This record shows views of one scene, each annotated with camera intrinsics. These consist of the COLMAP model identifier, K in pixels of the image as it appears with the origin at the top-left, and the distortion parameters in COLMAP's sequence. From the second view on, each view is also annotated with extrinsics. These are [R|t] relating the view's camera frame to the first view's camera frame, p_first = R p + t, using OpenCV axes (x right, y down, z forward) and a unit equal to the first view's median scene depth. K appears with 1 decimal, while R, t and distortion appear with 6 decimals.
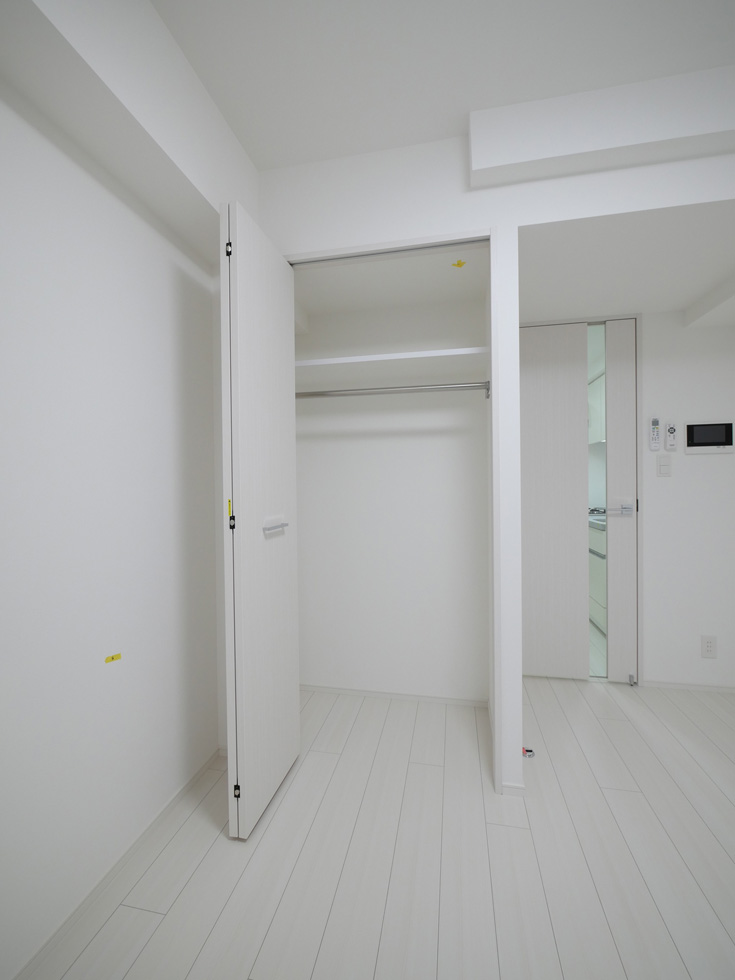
lens RADIAL K [[413.7, 0, 368.8], [0, 413.7, 487.3], [0, 0, 1]] dist [-0.003362, -0.000637]
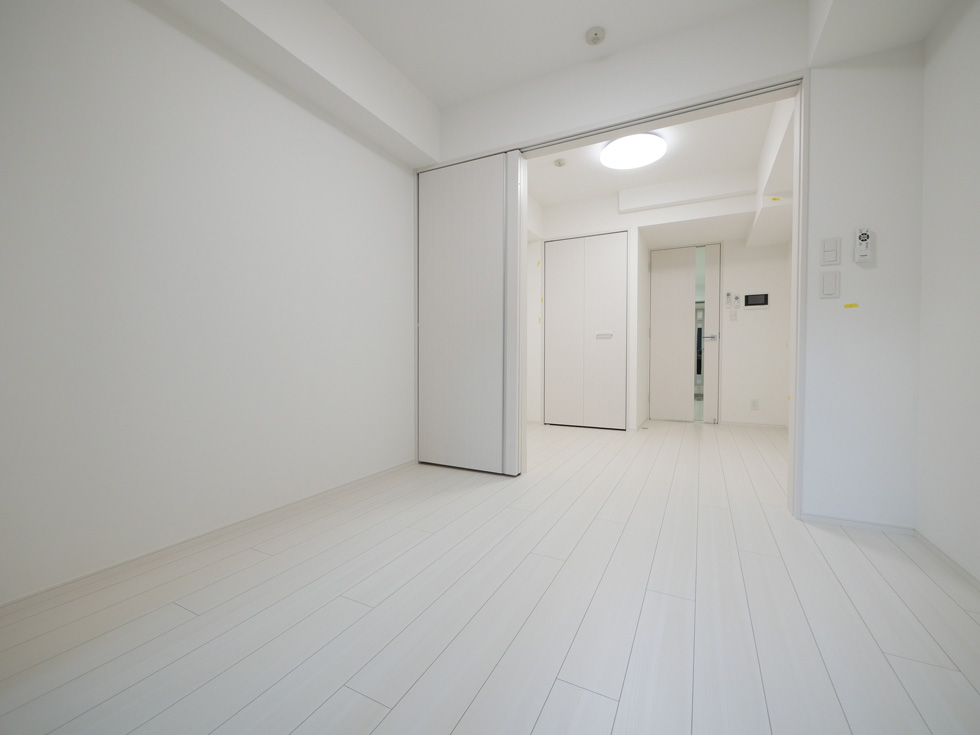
lens RADIAL K [[413.7, 0, 487.9], [0, 413.7, 368.4], [0, 0, 1]] dist [-0.003362, -0.000637]
pose [[0.962459, 0.018022, -0.270827, 0.106212], [-0.014292, 0.999774, 0.015739, 0.194175], [0.271049, -0.011278, 0.962499, -1.302513]]
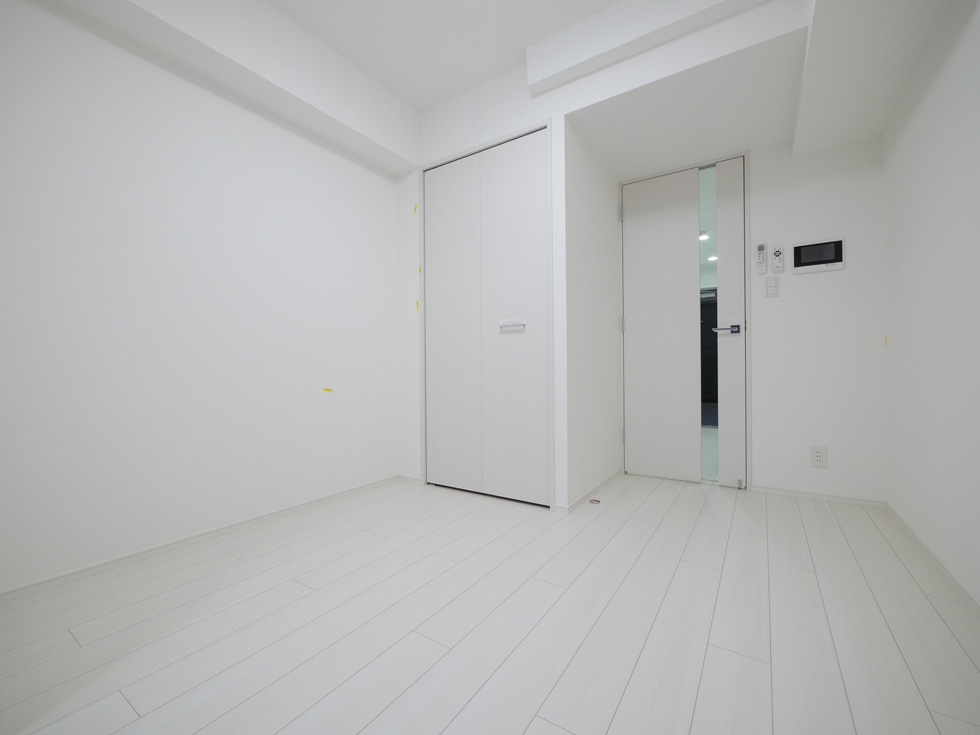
lens RADIAL K [[413.7, 0, 487.9], [0, 413.7, 368.4], [0, 0, 1]] dist [-0.003362, -0.000637]
pose [[0.928351, 0.003580, -0.371688, 0.429460], [-0.006621, 0.999954, -0.006905, 0.174060], [0.371646, 0.008871, 0.928332, -0.280493]]
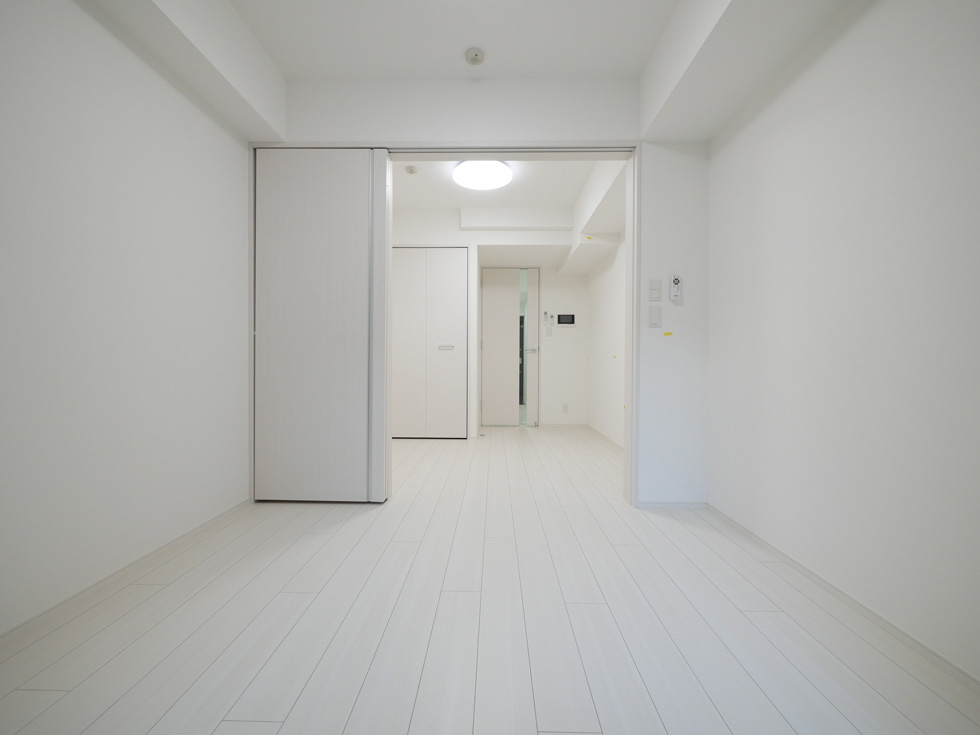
lens RADIAL K [[413.7, 0, 487.9], [0, 413.7, 368.4], [0, 0, 1]] dist [-0.003362, -0.000637]
pose [[0.982504, 0.013183, 0.185774, -0.065214], [-0.012914, 0.999913, -0.002656, 0.168321], [-0.185793, 0.000210, 0.982589, -1.261806]]
